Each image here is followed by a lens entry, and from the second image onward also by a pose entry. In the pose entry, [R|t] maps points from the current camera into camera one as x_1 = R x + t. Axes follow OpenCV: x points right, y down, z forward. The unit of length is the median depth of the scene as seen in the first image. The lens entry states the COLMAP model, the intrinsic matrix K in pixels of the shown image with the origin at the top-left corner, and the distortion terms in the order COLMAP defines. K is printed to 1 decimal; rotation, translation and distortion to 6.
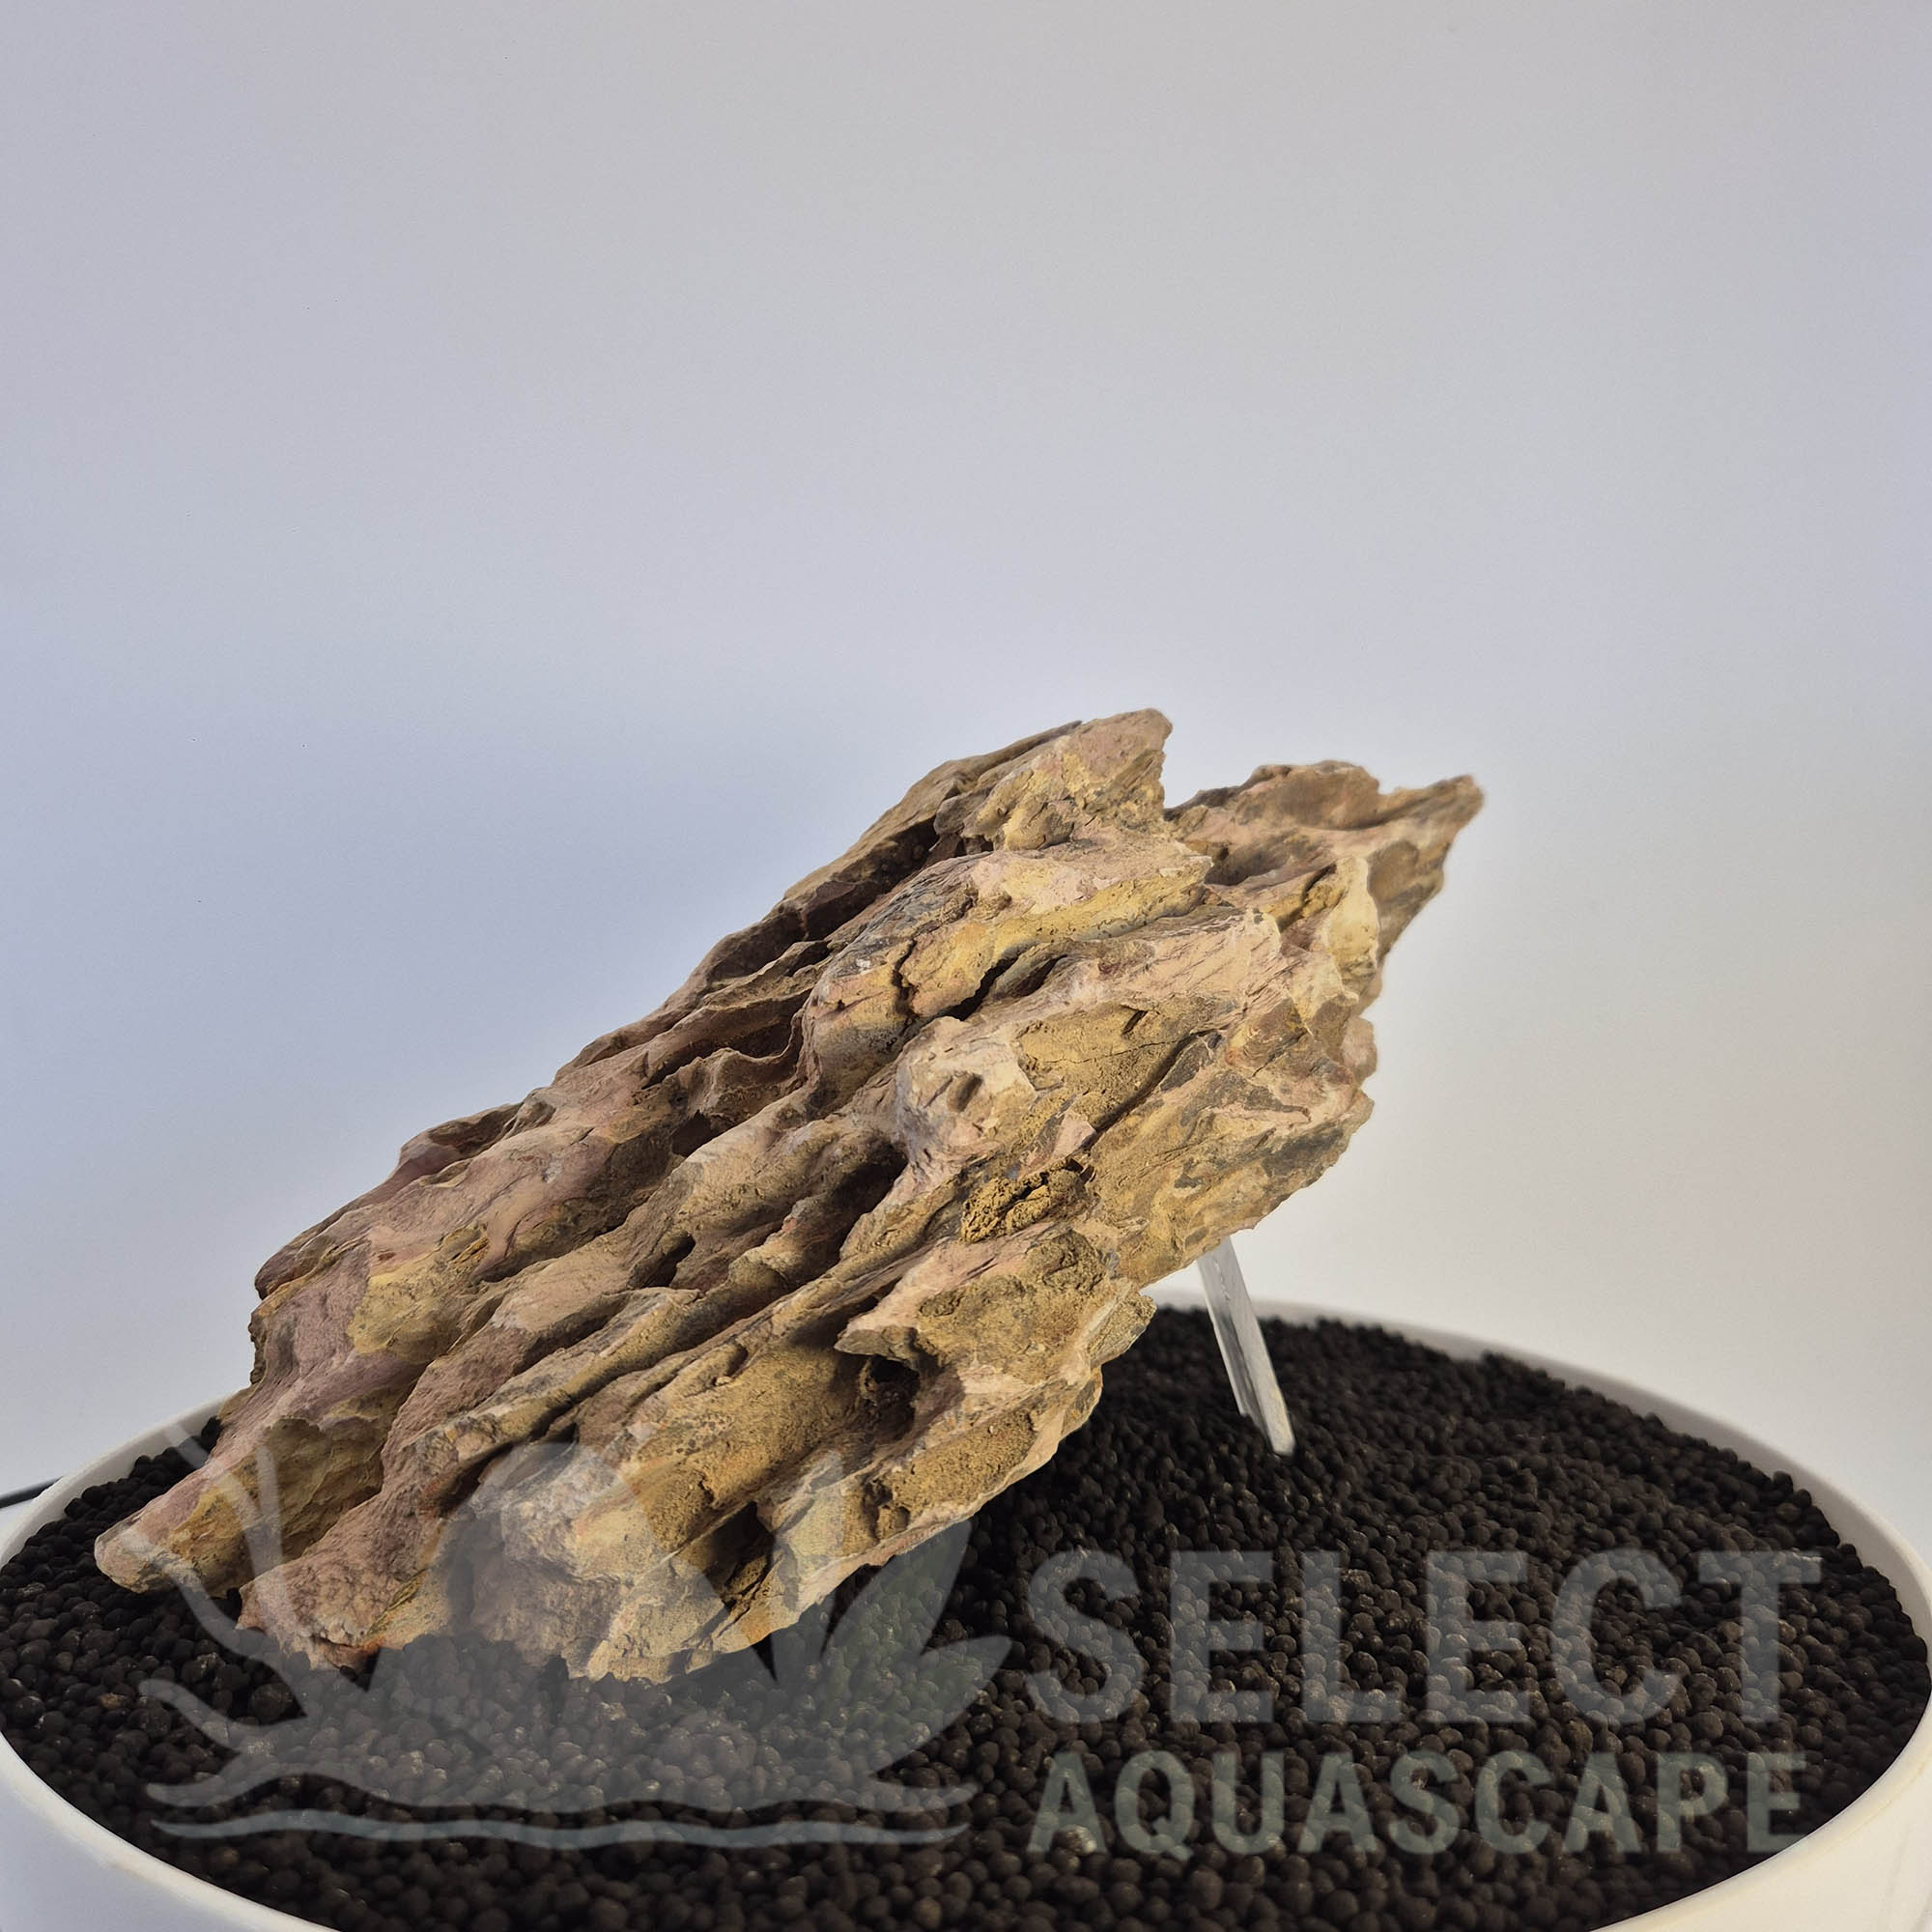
lens RADIAL K [[1806.3, 0, 960.1], [0, 1806.3, 968.3], [0, 0, 1]] dist [0.020272, 0.000000]
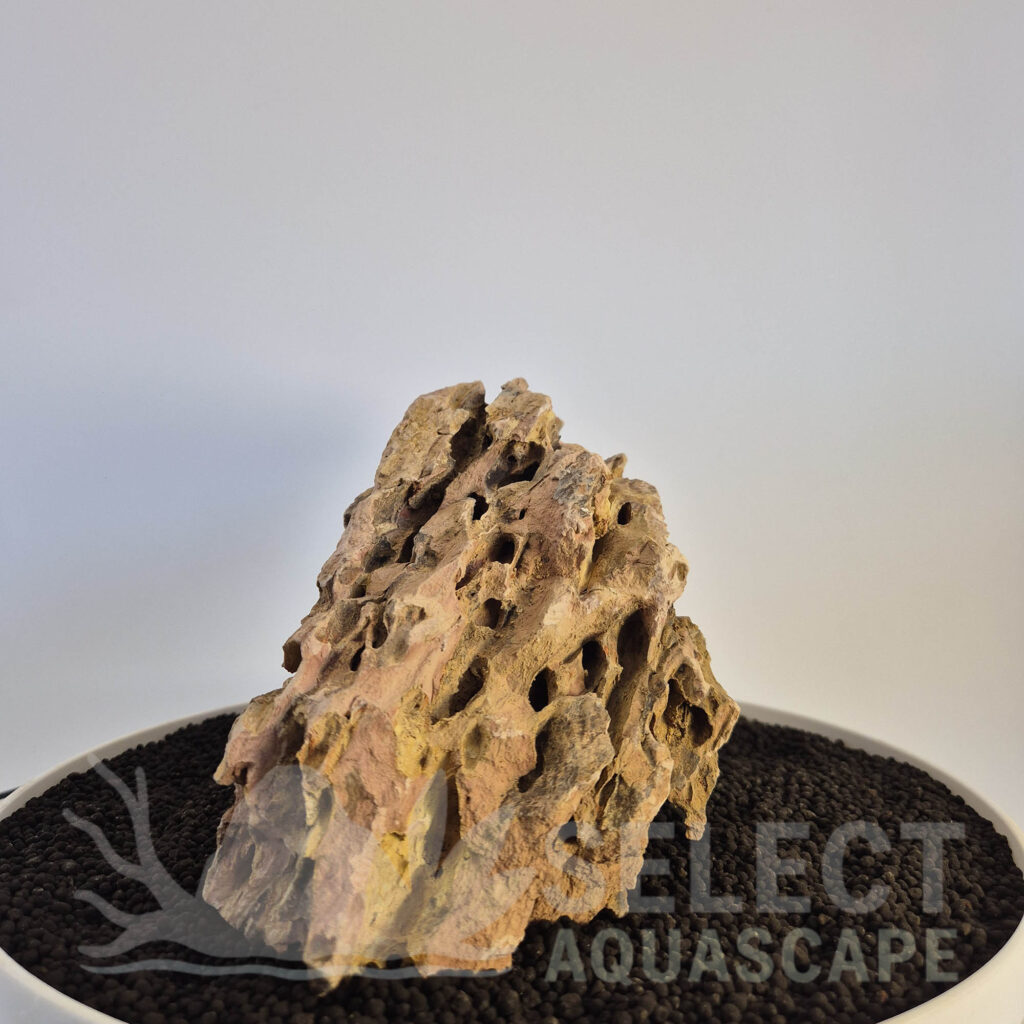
lens RADIAL K [[957.4, 0, 508.6], [0, 957.4, 502.9], [0, 0, 1]] dist [0.020272, 0.000000]
pose [[0.657309, -0.031914, 0.752945, -0.852535], [0.033549, 0.999352, 0.013071, -0.025511], [-0.752874, 0.016669, 0.657953, 0.396939]]
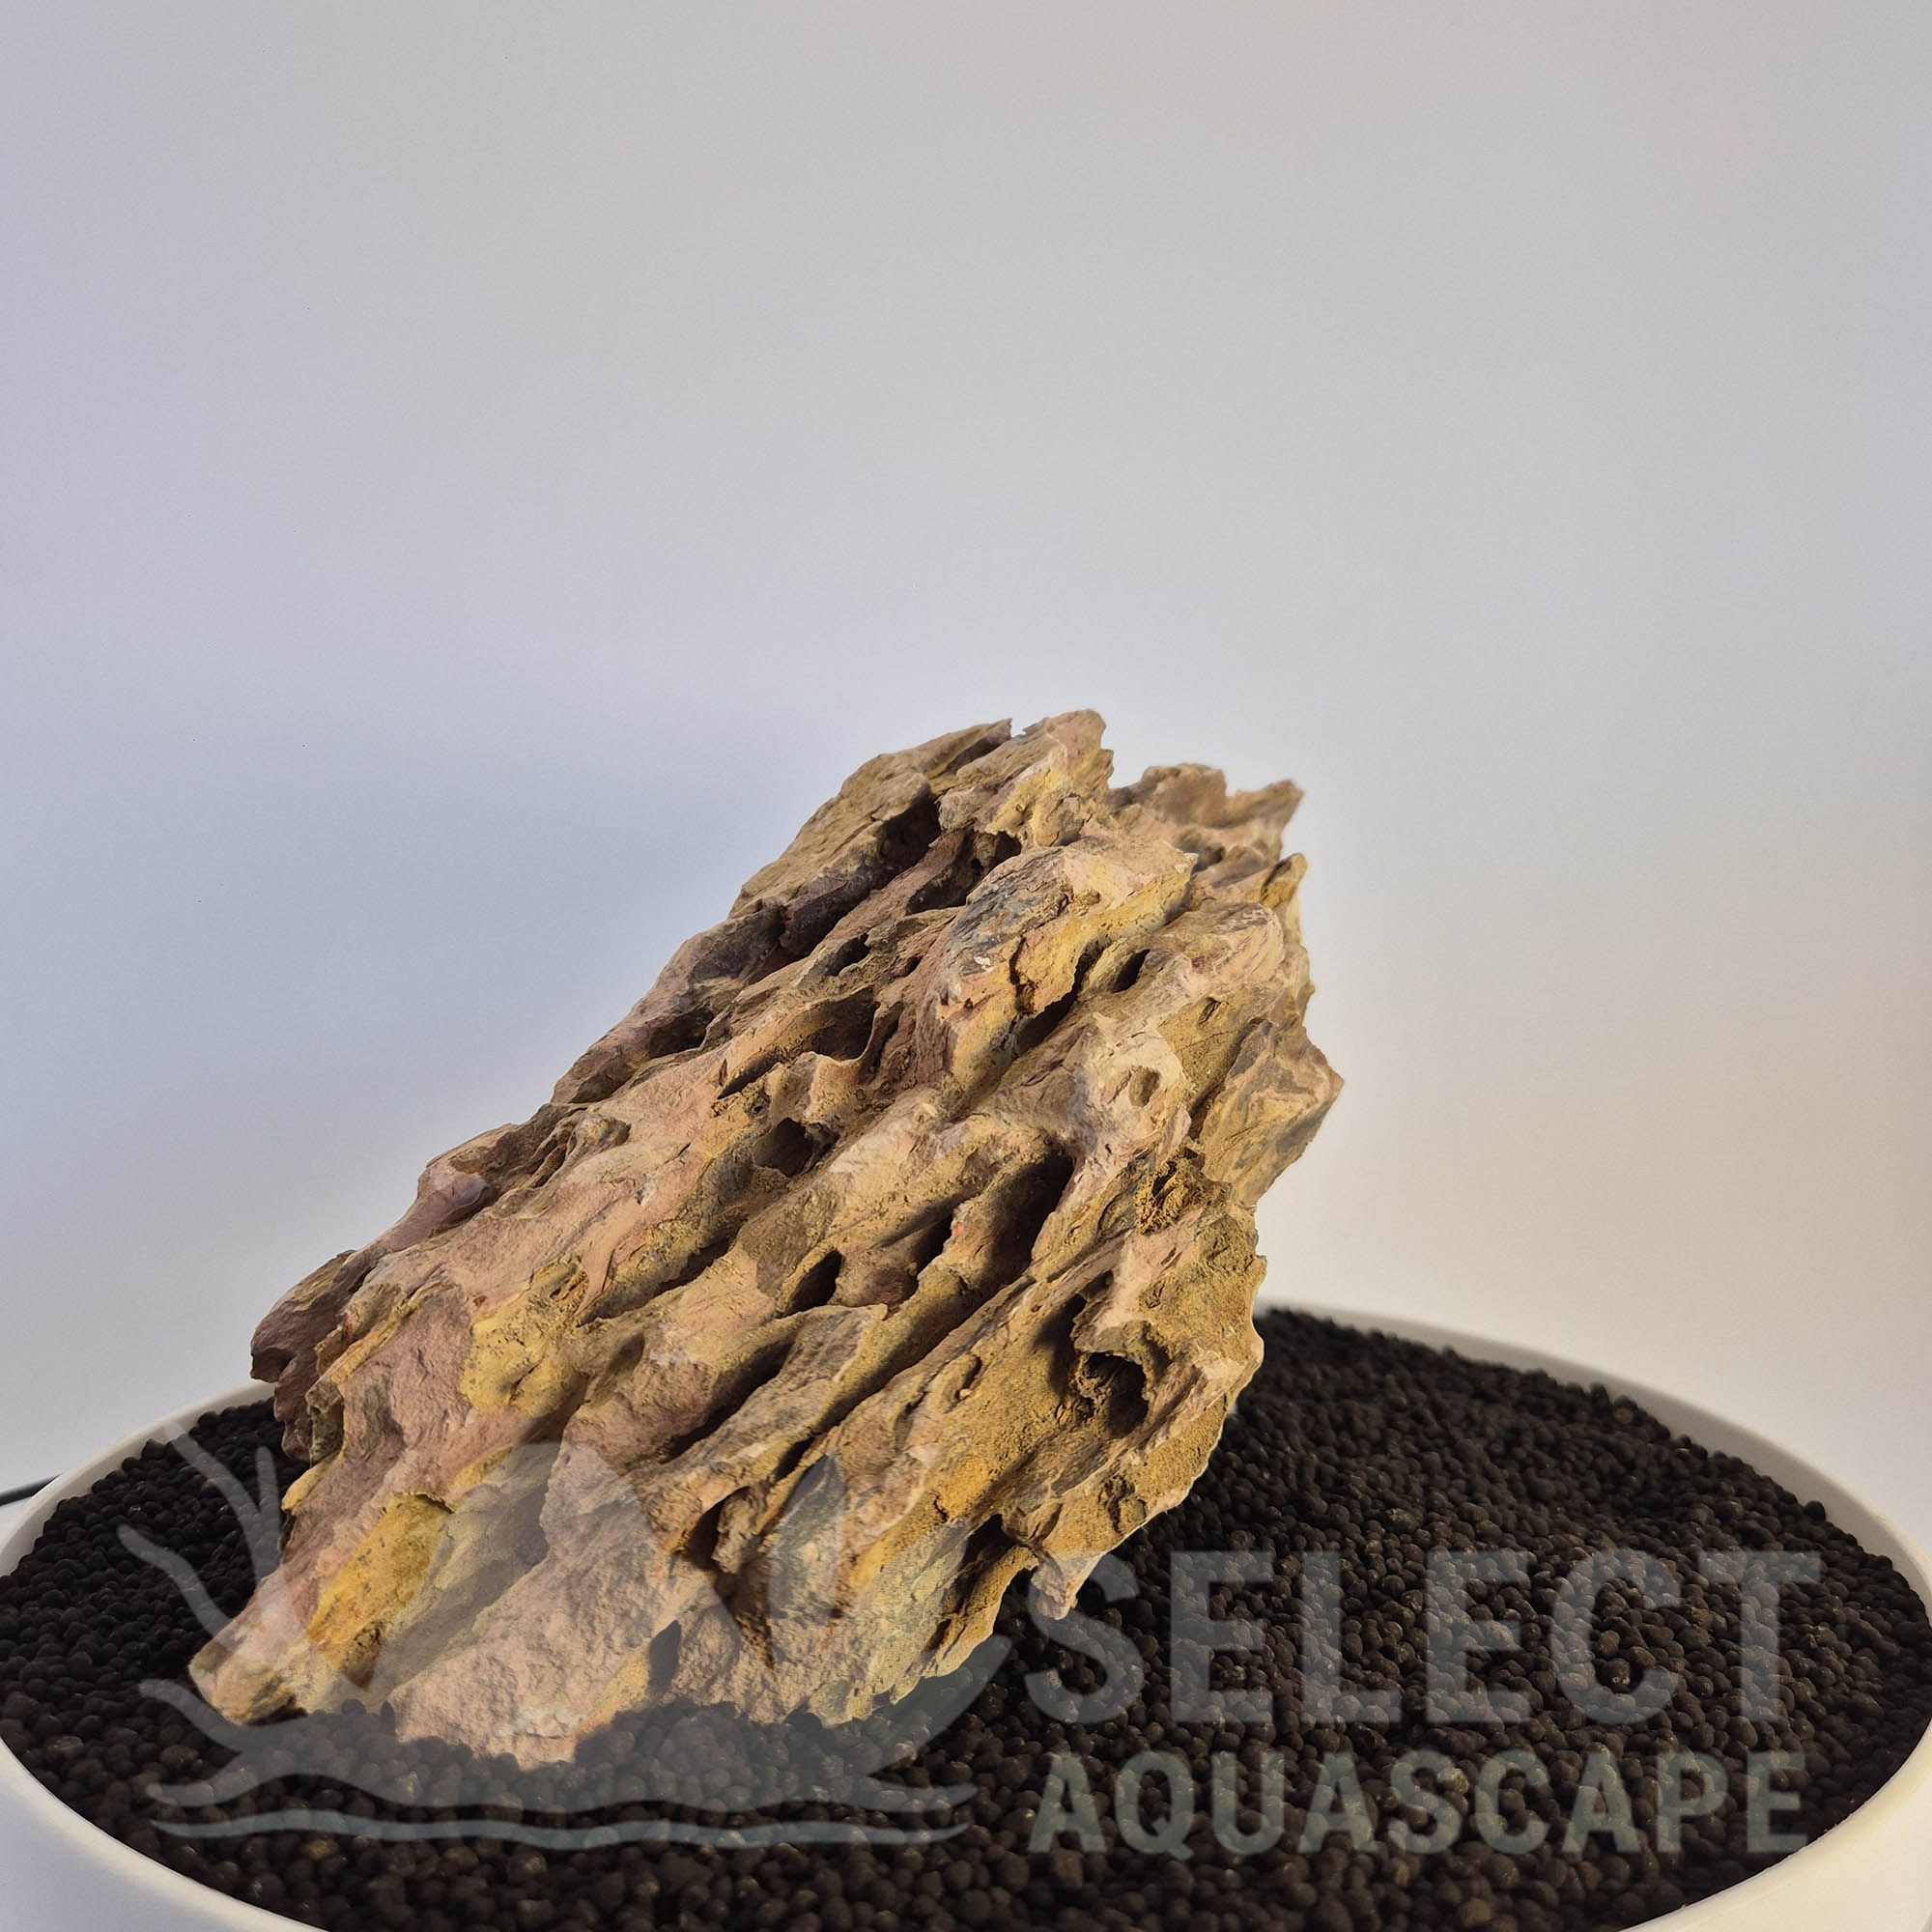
lens RADIAL K [[1806.3, 0, 963.5], [0, 1806.3, 961.1], [0, 0, 1]] dist [0.020272, 0.000000]
pose [[0.925424, -0.017103, 0.378547, -0.433019], [0.016466, 0.999852, 0.004922, -0.007648], [-0.378575, 0.001678, 0.925569, 0.089506]]
